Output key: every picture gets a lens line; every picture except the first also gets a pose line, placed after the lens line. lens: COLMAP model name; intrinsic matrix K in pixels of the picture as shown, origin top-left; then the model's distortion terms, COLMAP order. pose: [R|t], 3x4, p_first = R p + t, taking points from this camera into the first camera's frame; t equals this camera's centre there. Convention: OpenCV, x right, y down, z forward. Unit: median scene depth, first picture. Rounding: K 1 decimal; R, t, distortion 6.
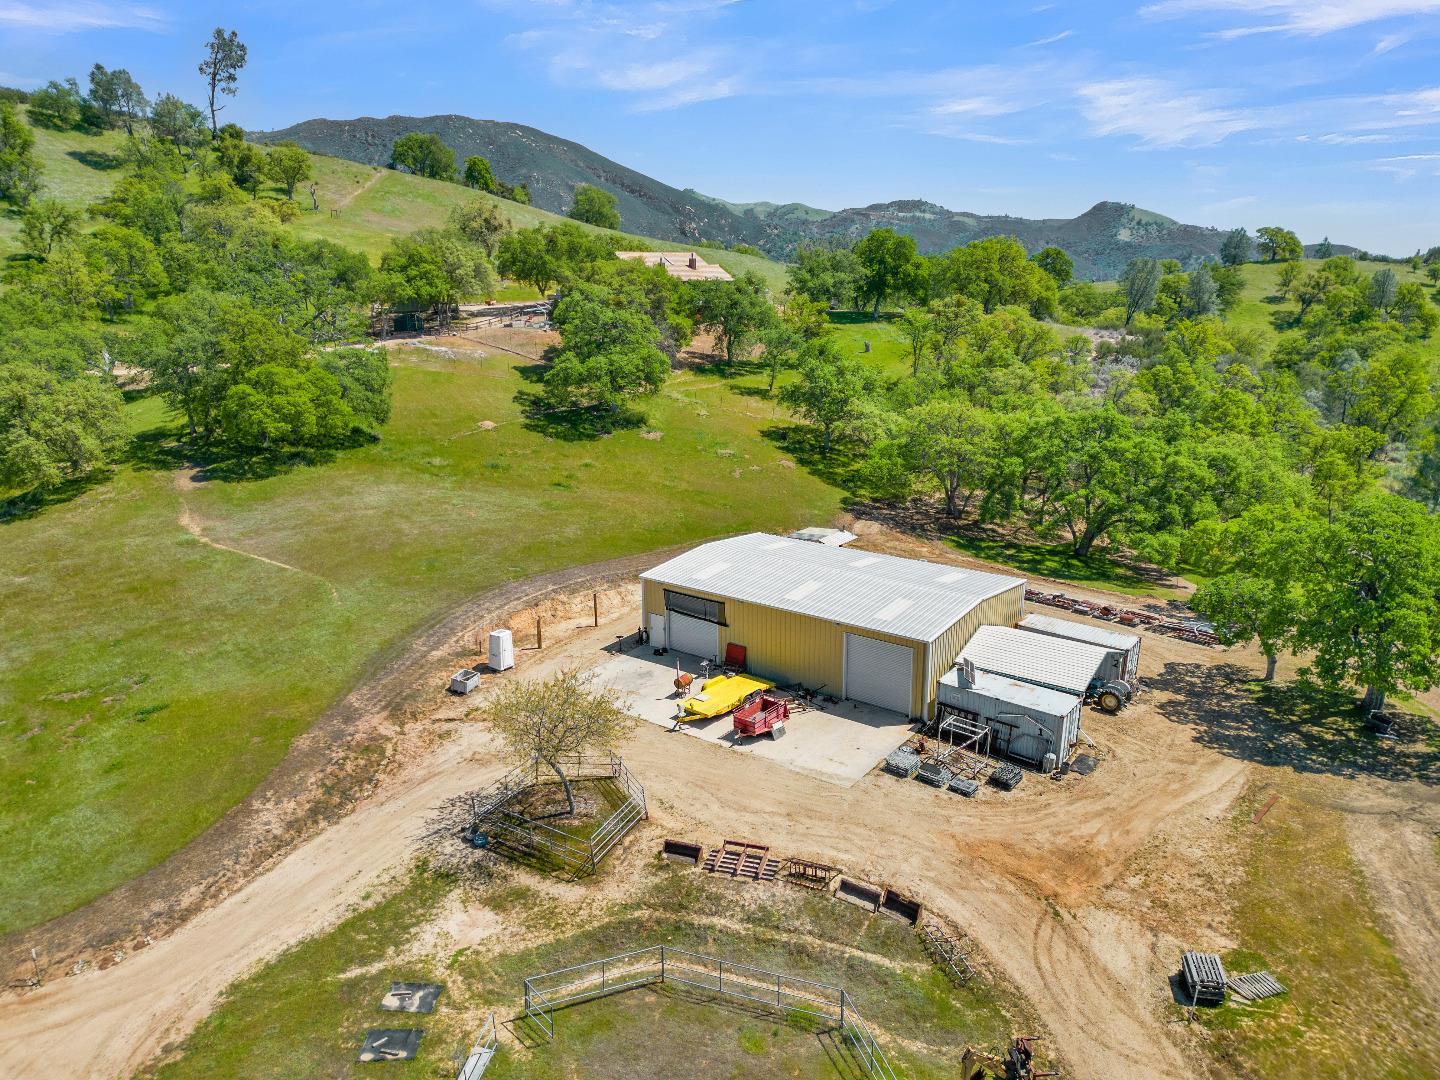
lens RADIAL K [[1014.9, 0, 720.0], [0, 1014.9, 540.0], [0, 0, 1]] dist [0.038009, -0.005369]
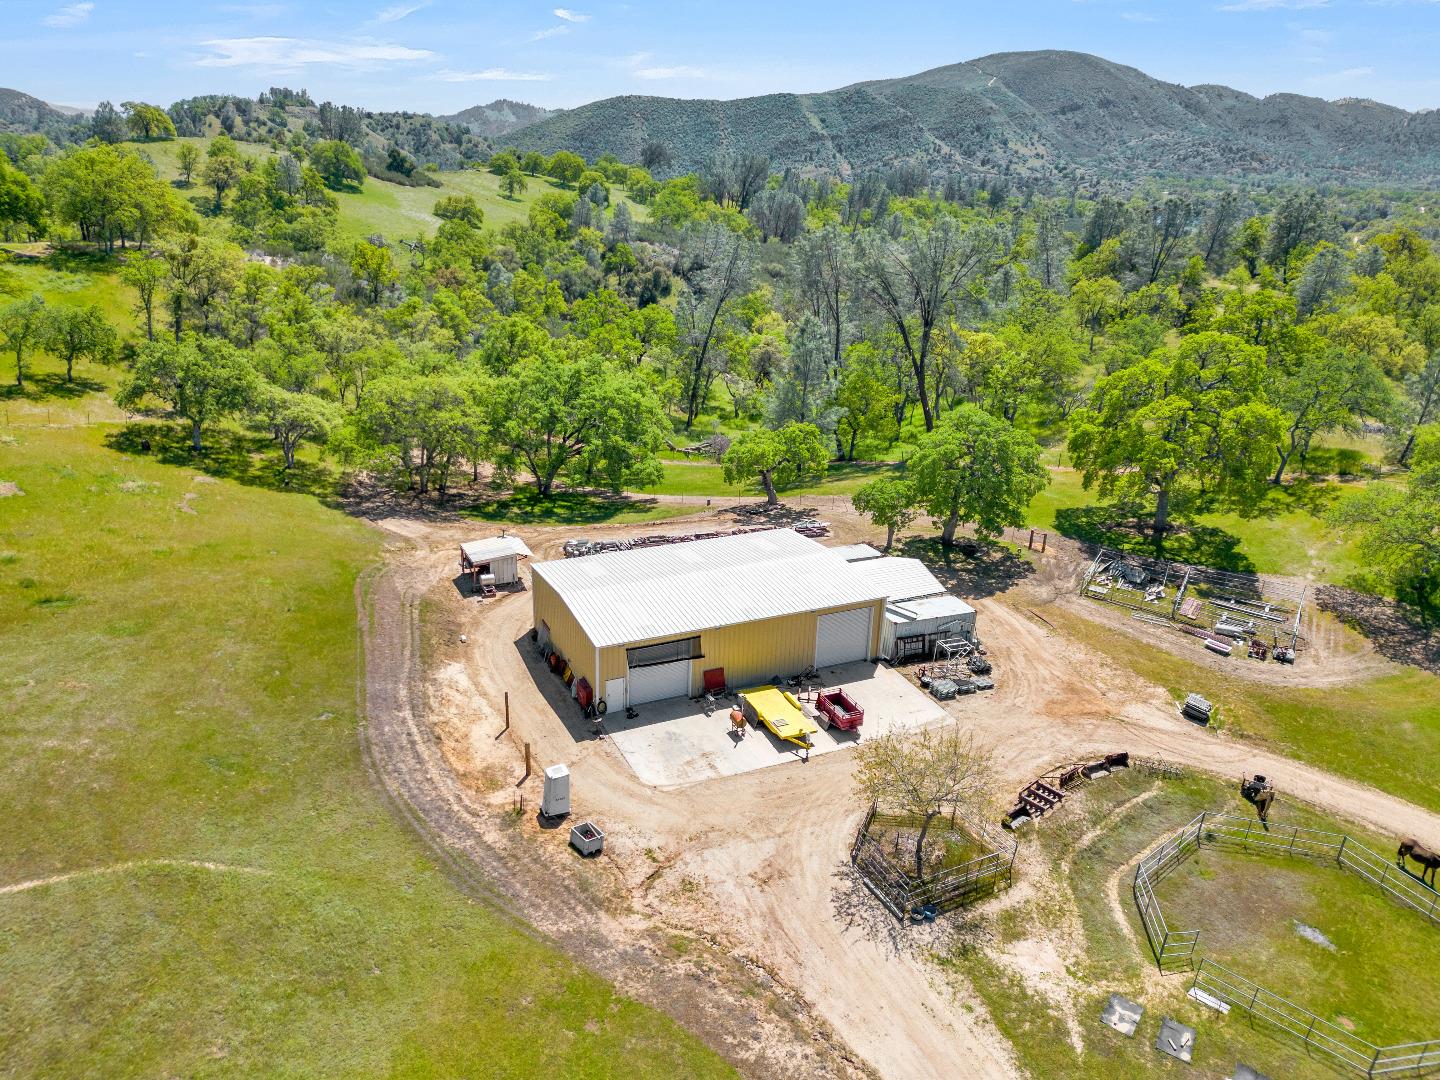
lens RADIAL K [[1014.9, 0, 720.0], [0, 1014.9, 540.0], [0, 0, 1]] dist [0.038009, -0.005369]
pose [[0.505148, -0.304316, 0.807600, -1.131577], [0.203487, 0.951384, 0.231217, -0.382958], [-0.838701, 0.047537, 0.542514, 0.606120]]
